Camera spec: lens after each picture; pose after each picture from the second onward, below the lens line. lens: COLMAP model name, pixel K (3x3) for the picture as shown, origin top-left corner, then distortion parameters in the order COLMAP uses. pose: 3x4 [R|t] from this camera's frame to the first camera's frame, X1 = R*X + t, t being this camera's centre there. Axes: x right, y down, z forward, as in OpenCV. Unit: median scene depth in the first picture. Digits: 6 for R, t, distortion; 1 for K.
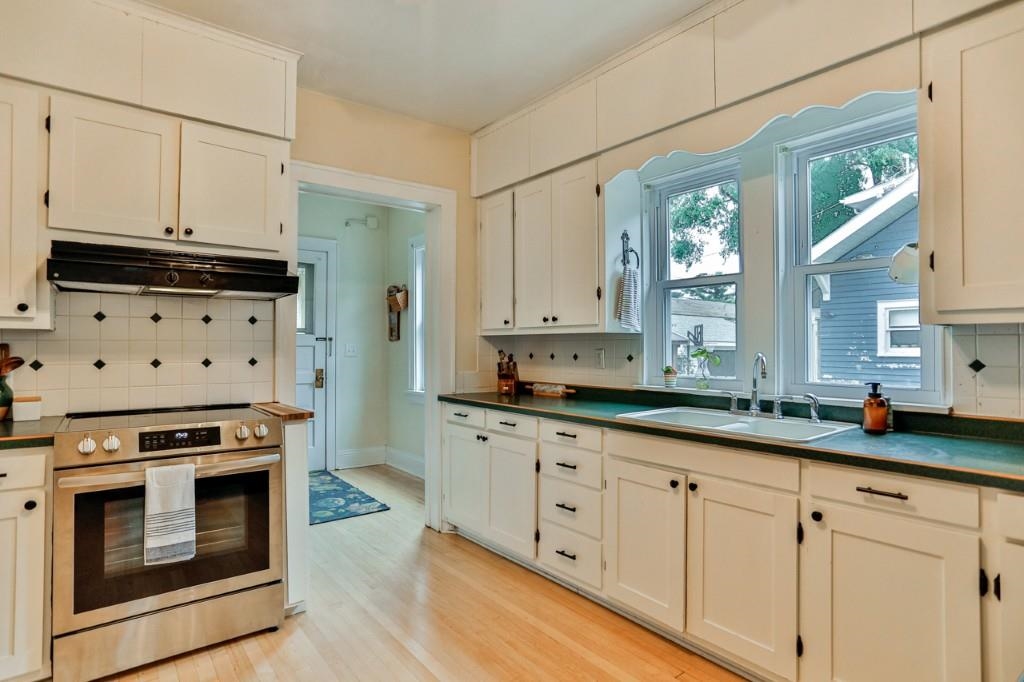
lens RADIAL K [[533.2, 0, 512.8], [0, 533.2, 336.0], [0, 0, 1]] dist [-0.052271, 0.036514]
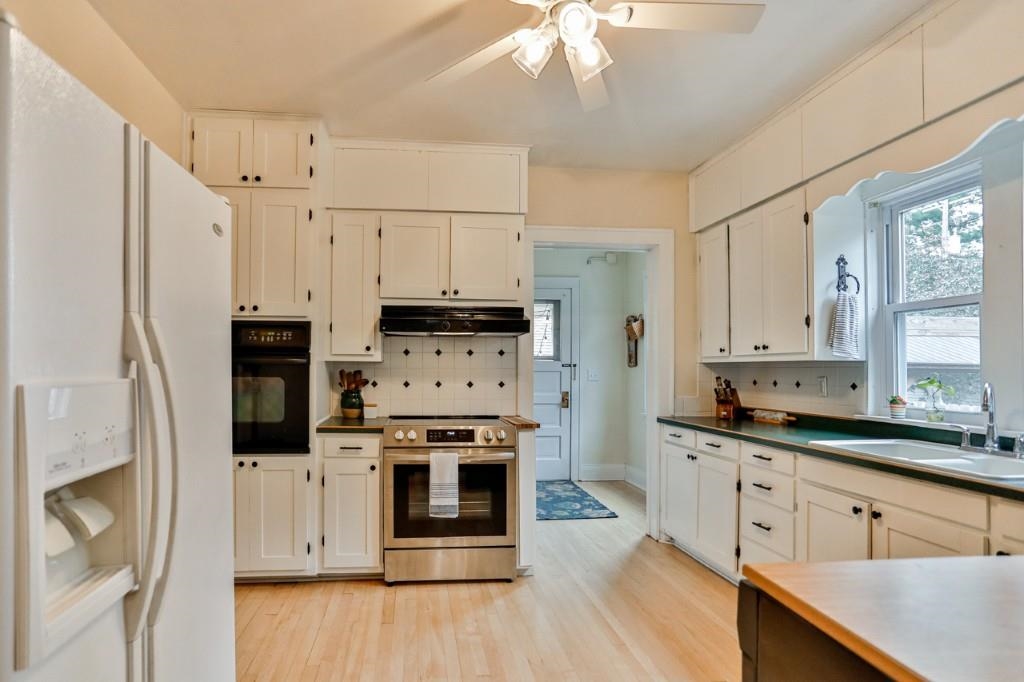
lens RADIAL K [[551.6, 0, 510.5], [0, 551.6, 361.7], [0, 0, 1]] dist [-0.000327, 0.000896]
pose [[0.881273, -0.003408, -0.472595, 0.174413], [0.005190, 0.999983, 0.002467, -0.010422], [0.472579, -0.004626, 0.881276, -0.199371]]
